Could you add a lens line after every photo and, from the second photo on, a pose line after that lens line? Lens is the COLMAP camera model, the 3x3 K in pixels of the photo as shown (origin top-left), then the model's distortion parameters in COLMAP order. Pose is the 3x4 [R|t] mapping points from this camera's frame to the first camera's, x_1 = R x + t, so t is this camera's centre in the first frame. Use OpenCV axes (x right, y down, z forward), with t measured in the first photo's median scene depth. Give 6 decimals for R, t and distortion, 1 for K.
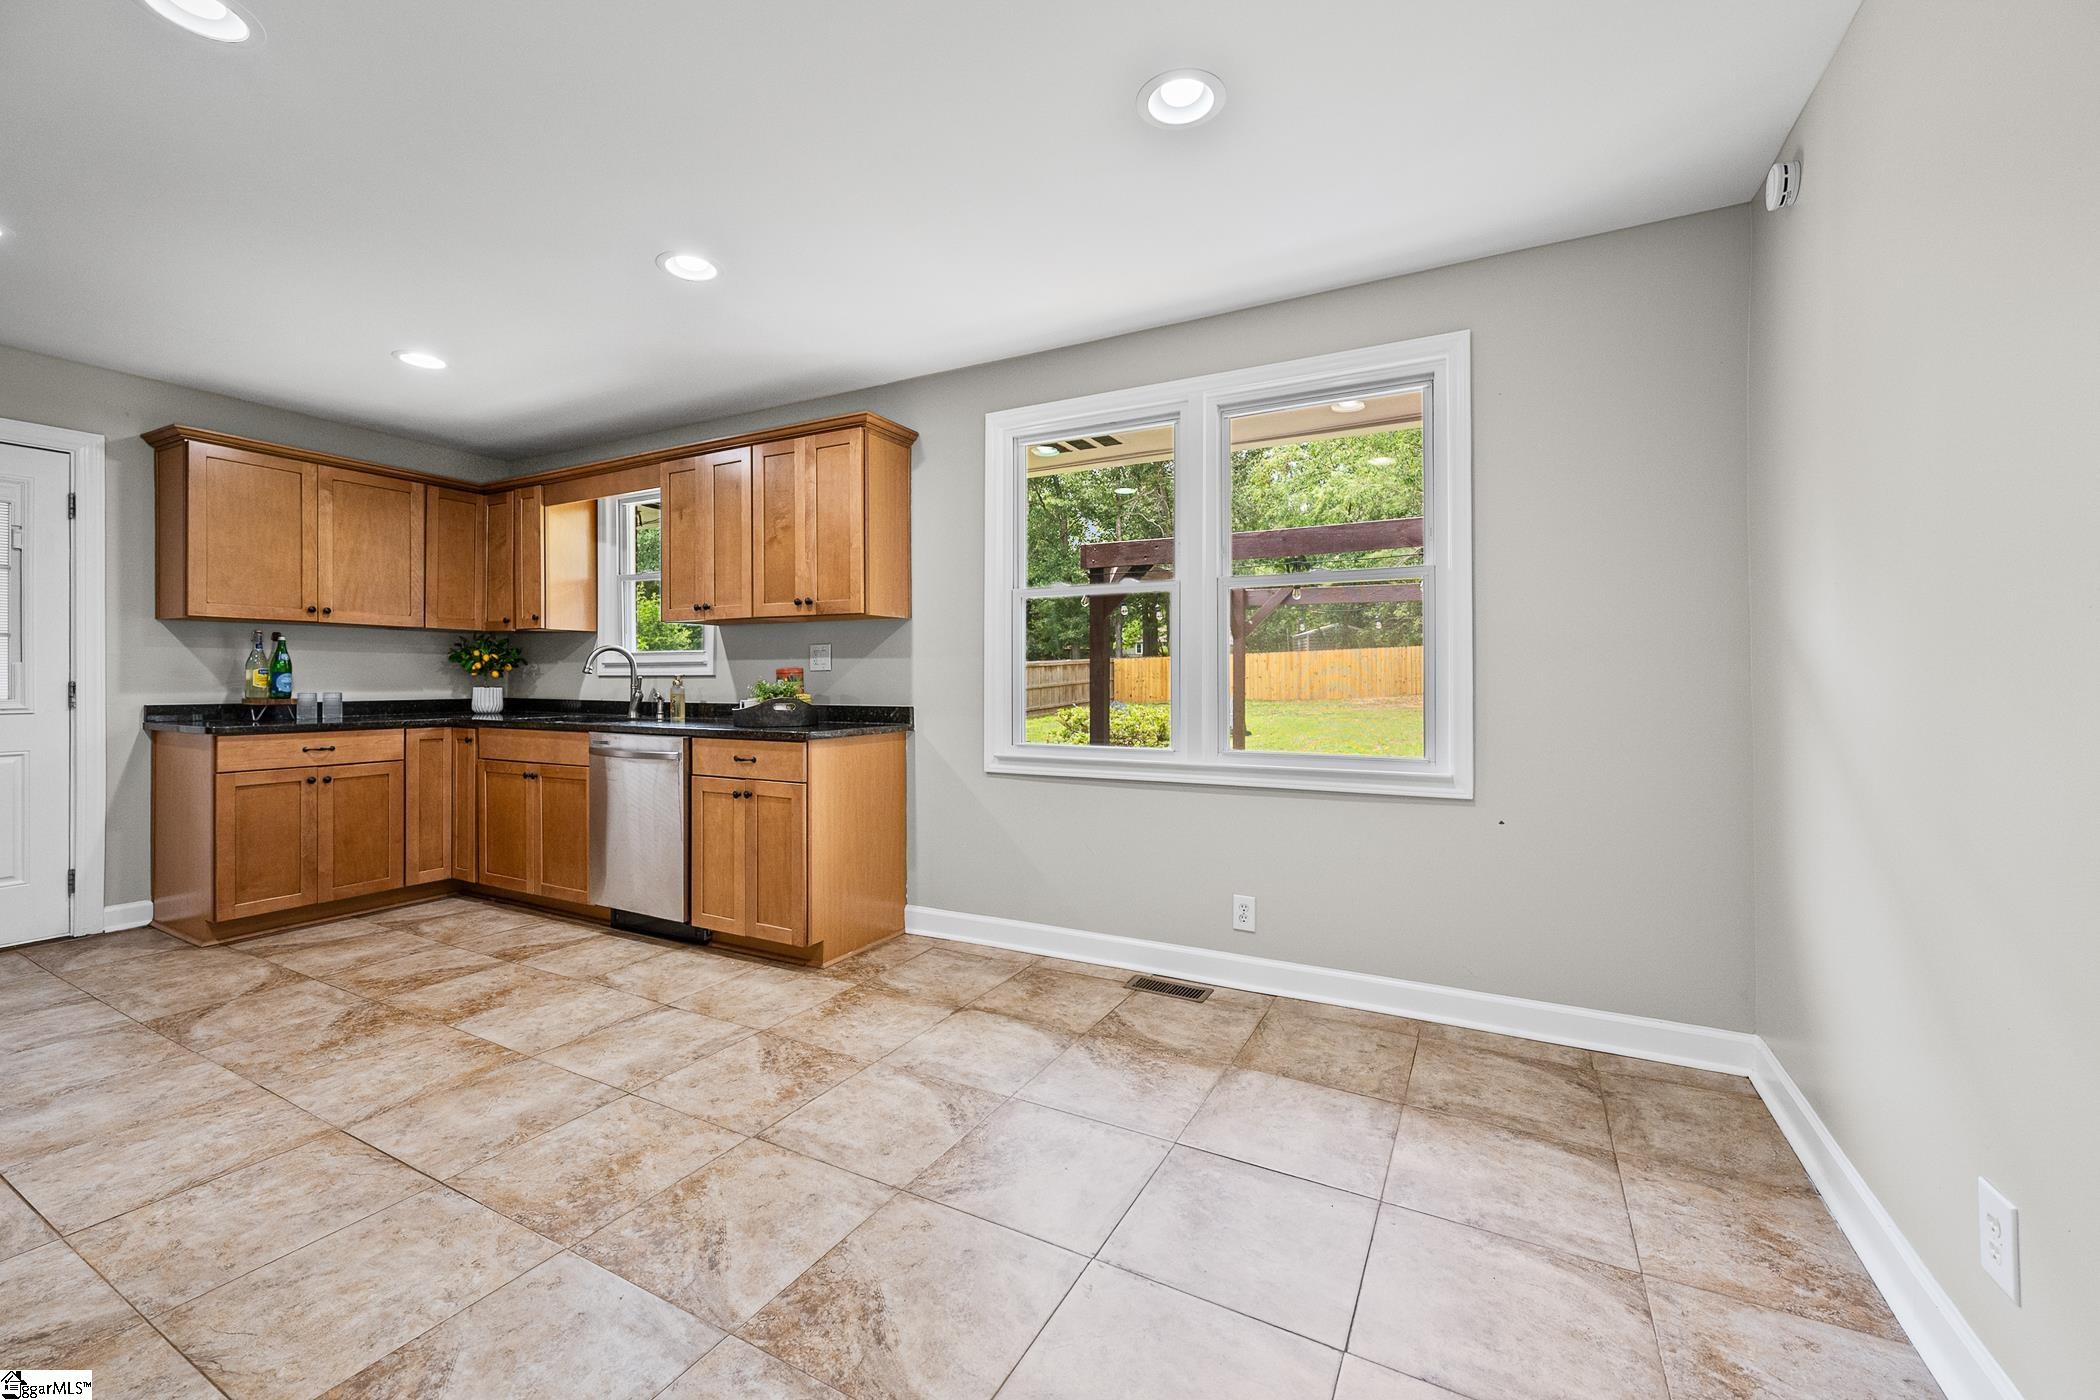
lens RADIAL K [[854.5, 0, 1052.0], [0, 854.5, 669.6], [0, 0, 1]] dist [0.000273, -0.000129]
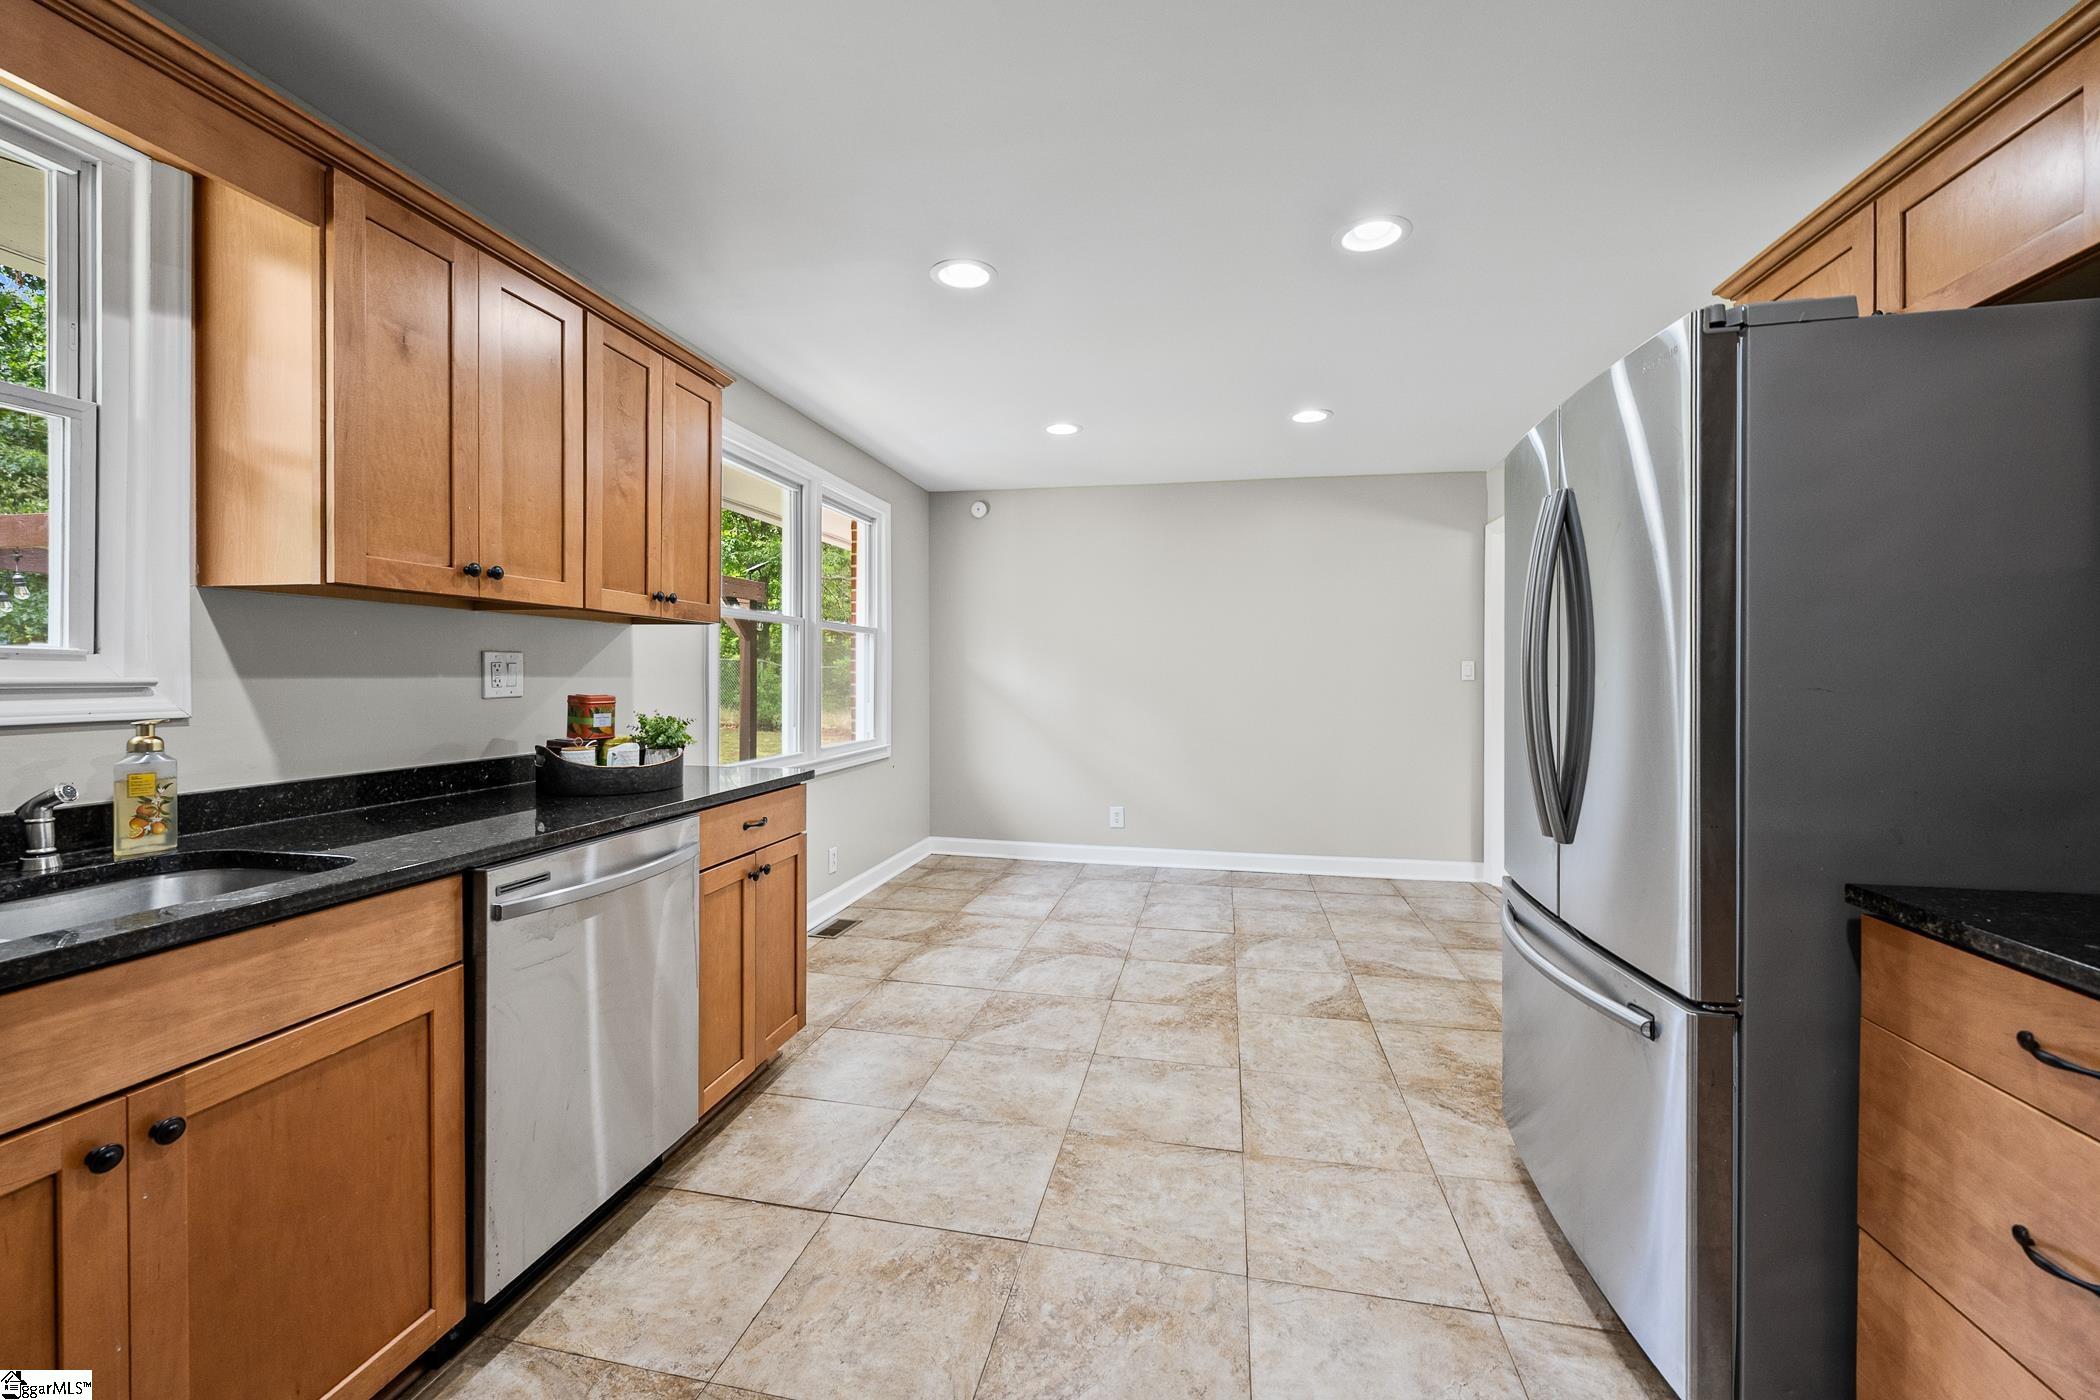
lens RADIAL K [[838.2, 0, 1050.3], [0, 838.2, 675.1], [0, 0, 1]] dist [-0.001179, -0.000319]
pose [[-0.291410, -0.001993, 0.956596, -0.987065], [-0.015403, 0.999878, -0.002609, -0.019620], [-0.956474, -0.015494, -0.291405, 0.869341]]
